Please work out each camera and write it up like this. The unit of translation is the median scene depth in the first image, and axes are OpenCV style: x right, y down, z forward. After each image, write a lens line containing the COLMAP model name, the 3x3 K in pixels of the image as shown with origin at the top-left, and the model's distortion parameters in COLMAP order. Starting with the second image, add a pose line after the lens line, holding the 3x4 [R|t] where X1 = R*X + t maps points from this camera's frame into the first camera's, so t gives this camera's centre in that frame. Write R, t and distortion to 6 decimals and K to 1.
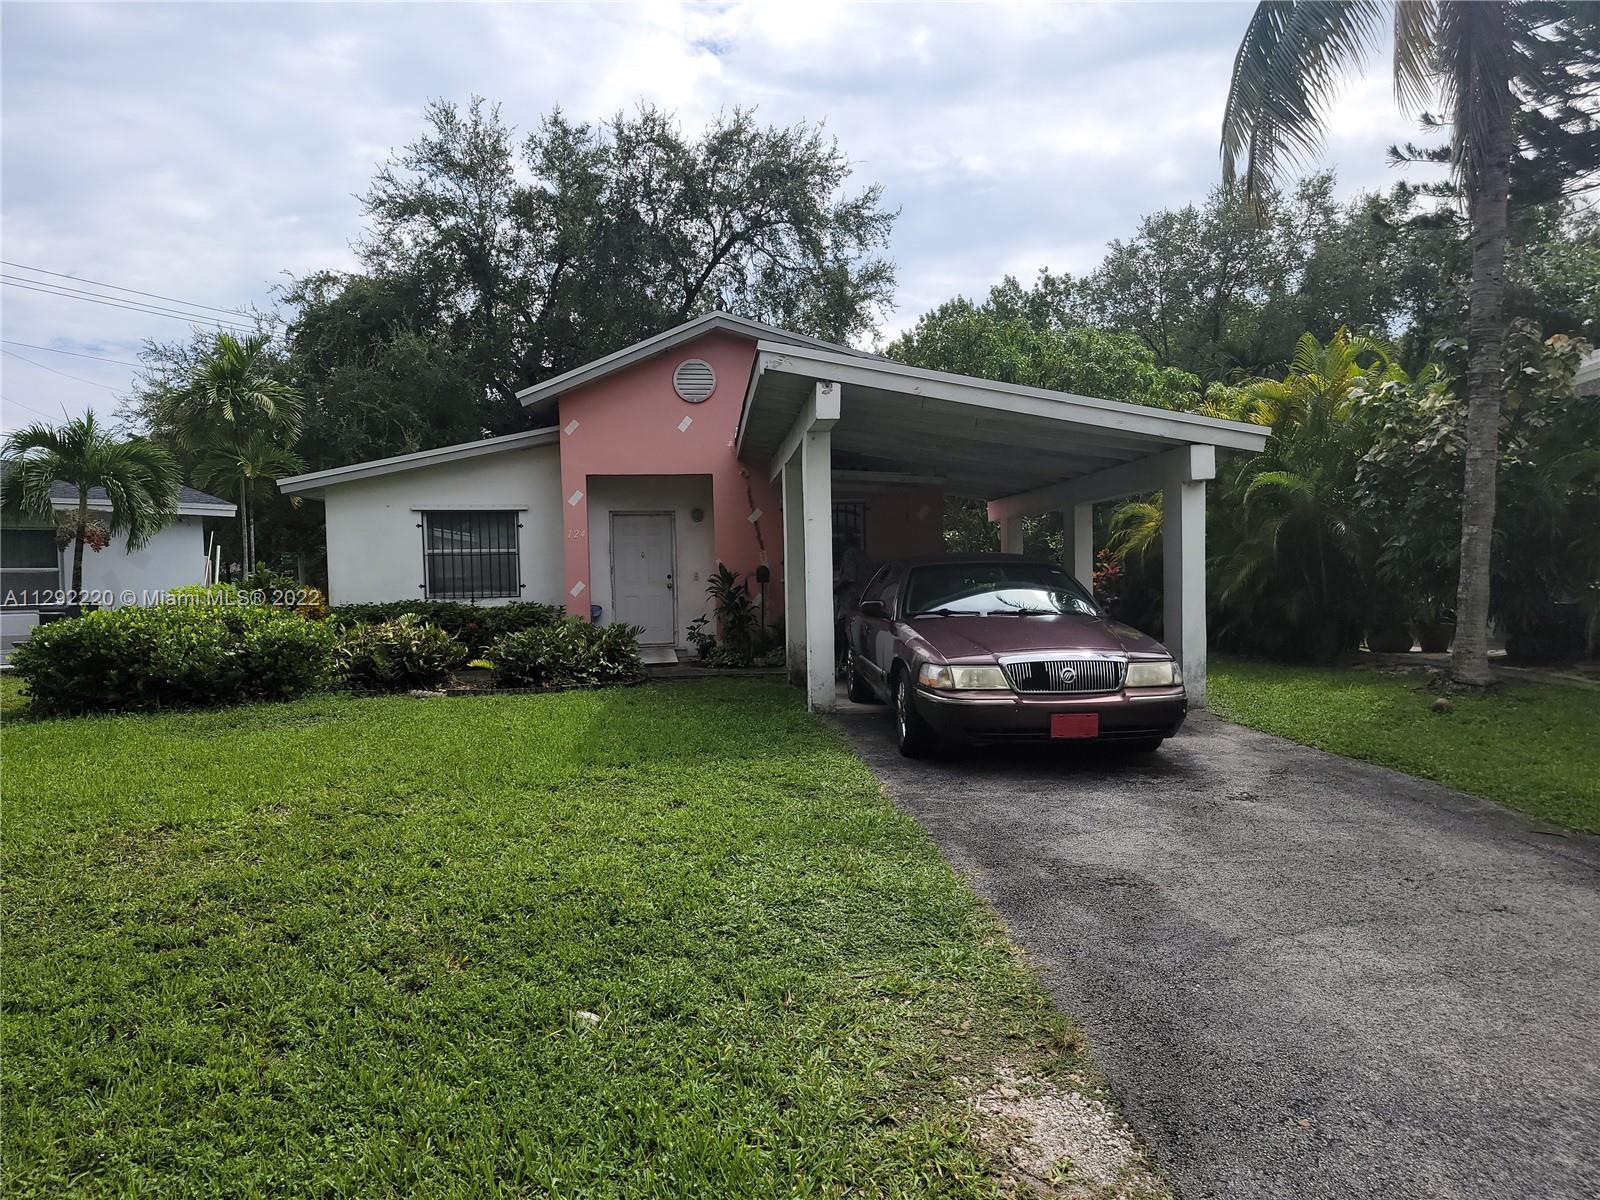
lens RADIAL K [[1062.6, 0, 800.0], [0, 1062.6, 600.0], [0, 0, 1]] dist [0.068770, -0.056726]
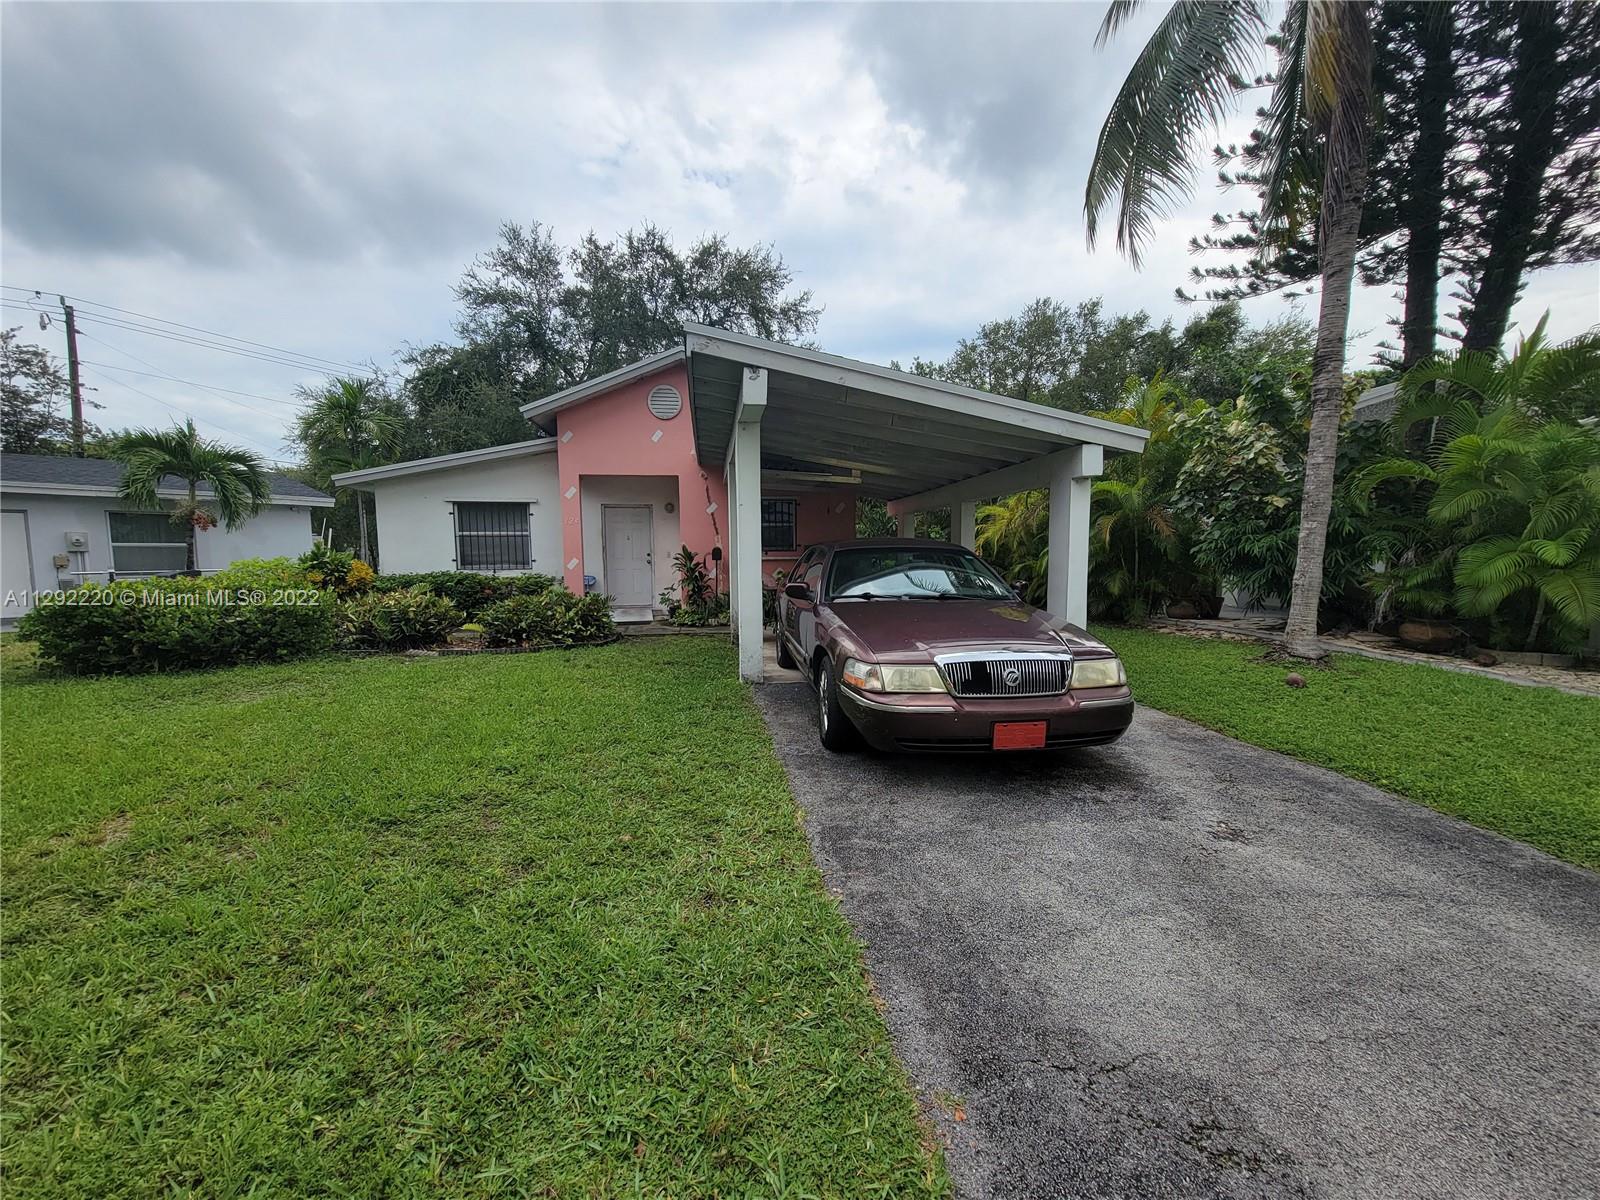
lens RADIAL K [[628.3, 0, 797.4], [0, 628.3, 607.6], [0, 0, 1]] dist [-0.007343, 0.000065]
pose [[0.998387, 0.007208, 0.056309, 0.017203], [-0.010722, 0.997996, 0.062364, -0.006585], [-0.055746, -0.062867, 0.996464, 0.191401]]
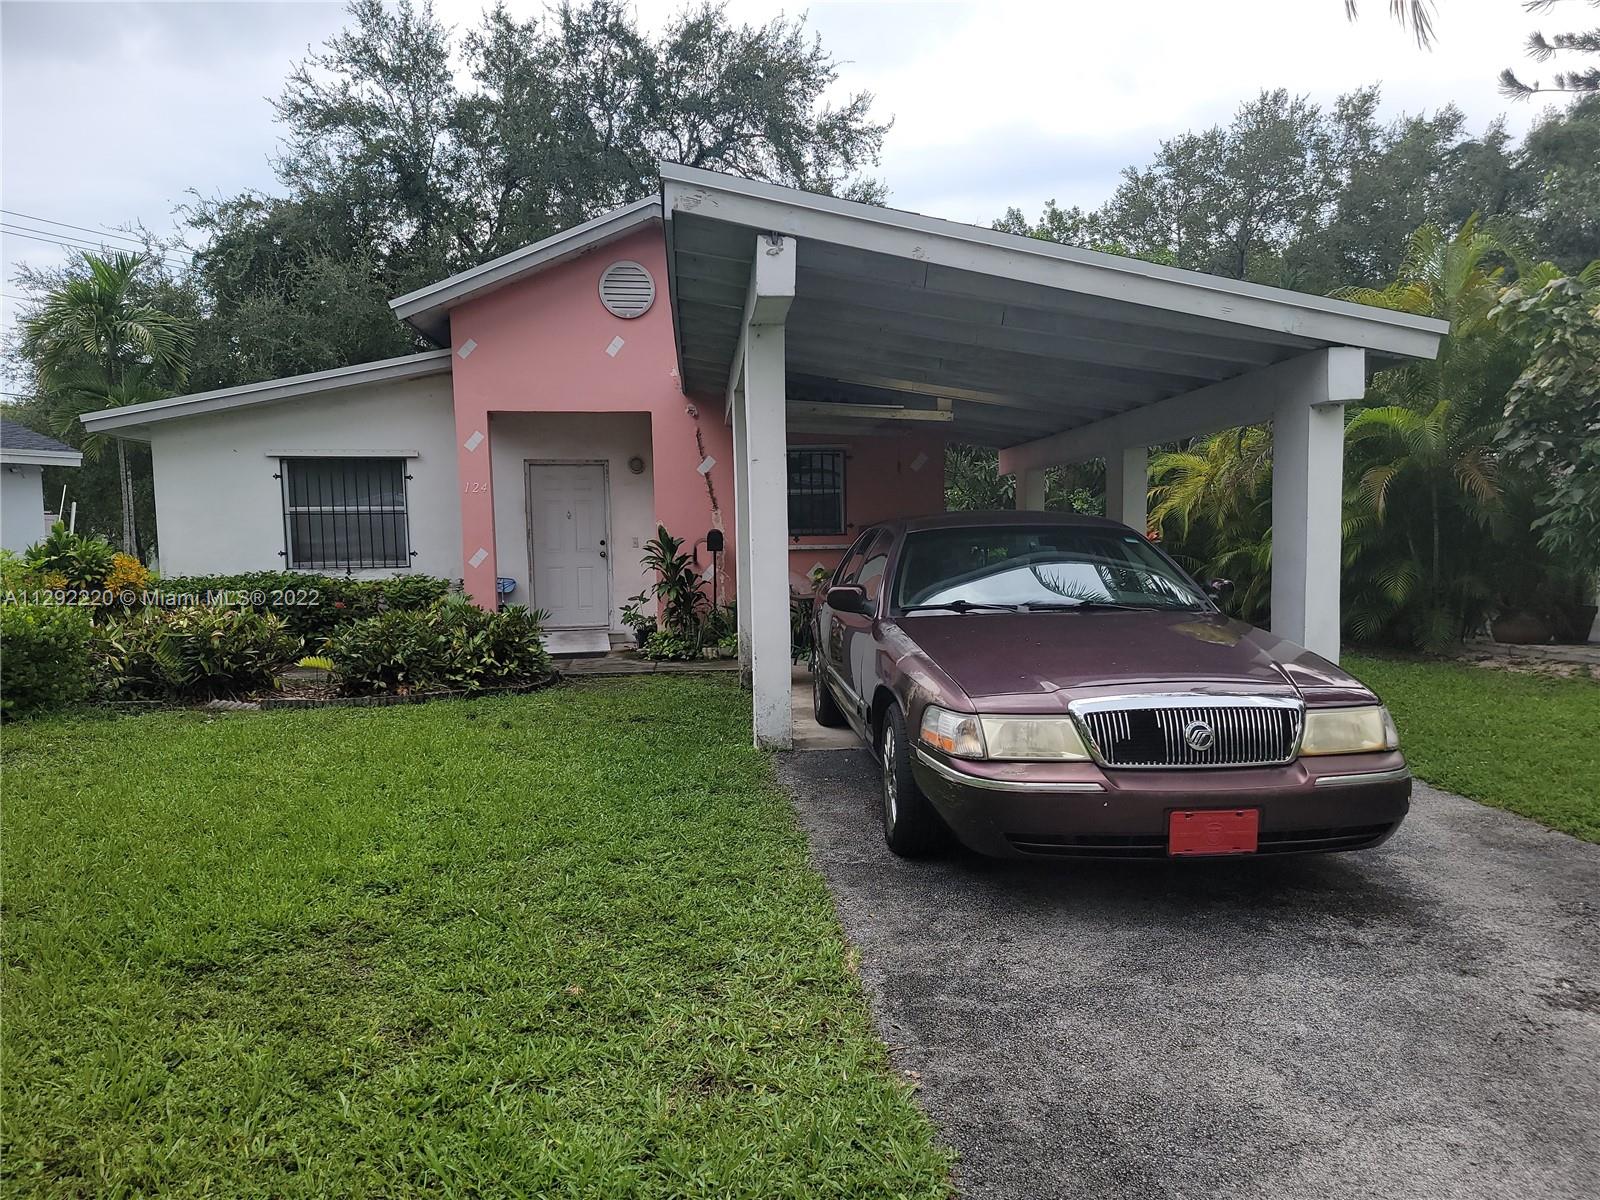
lens RADIAL K [[1060.4, 0, 804.6], [0, 1060.4, 612.5], [0, 0, 1]] dist [0.072990, -0.055041]
pose [[0.999902, 0.001774, 0.013854, 0.017315], [-0.002407, 0.998947, 0.045808, -0.005980], [-0.013759, -0.045837, 0.998854, 0.179833]]
